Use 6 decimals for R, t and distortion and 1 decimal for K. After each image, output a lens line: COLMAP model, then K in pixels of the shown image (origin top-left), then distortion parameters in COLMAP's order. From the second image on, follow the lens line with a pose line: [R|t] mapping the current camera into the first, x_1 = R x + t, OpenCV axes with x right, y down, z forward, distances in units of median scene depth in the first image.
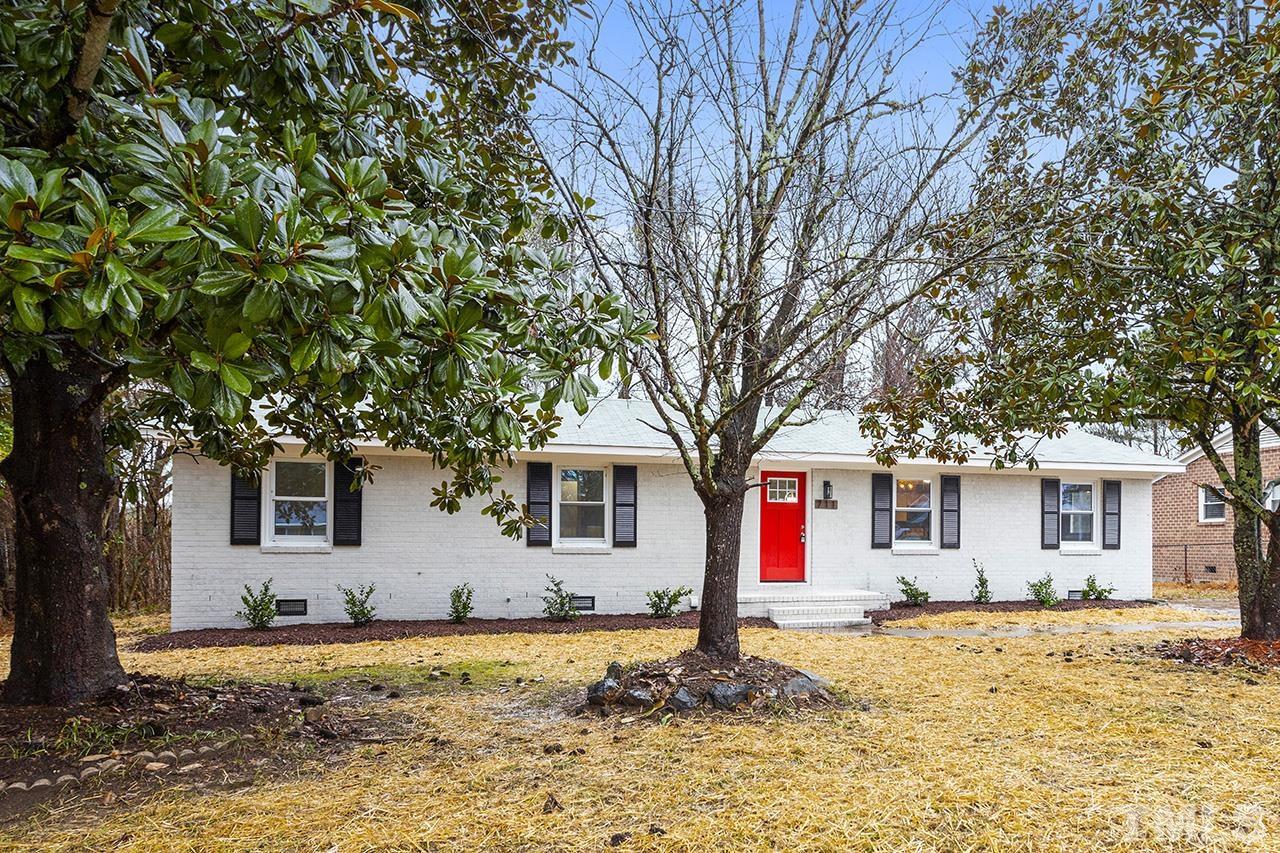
lens RADIAL K [[602.2, 0, 640.0], [0, 602.2, 426.5], [0, 0, 1]] dist [-0.001247, 0.000122]
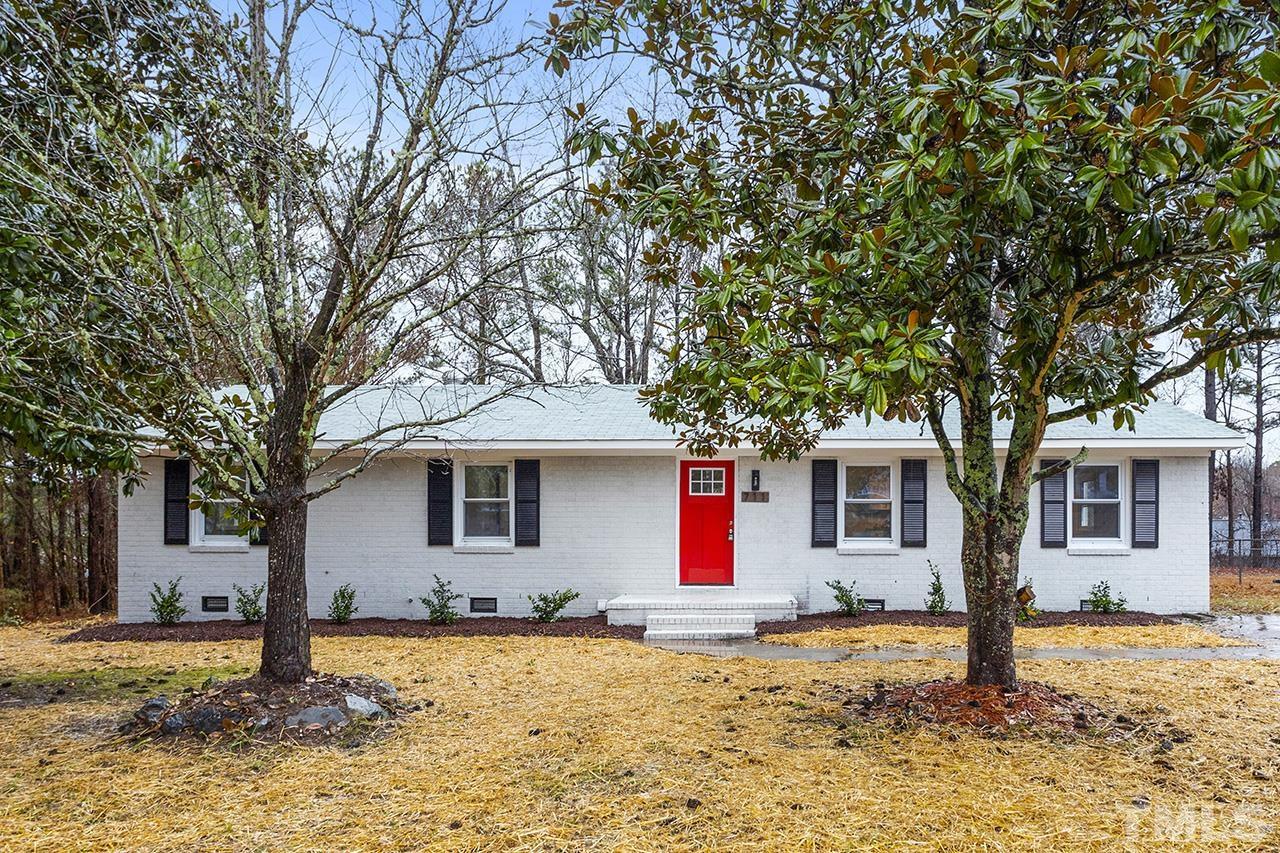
lens RADIAL K [[602.2, 0, 640.0], [0, 602.2, 426.5], [0, 0, 1]] dist [-0.001247, 0.000122]
pose [[0.976852, -0.042621, -0.209629, 0.363718], [0.044362, 0.999009, 0.003608, 0.018526], [0.209268, -0.012824, 0.977774, 0.123765]]
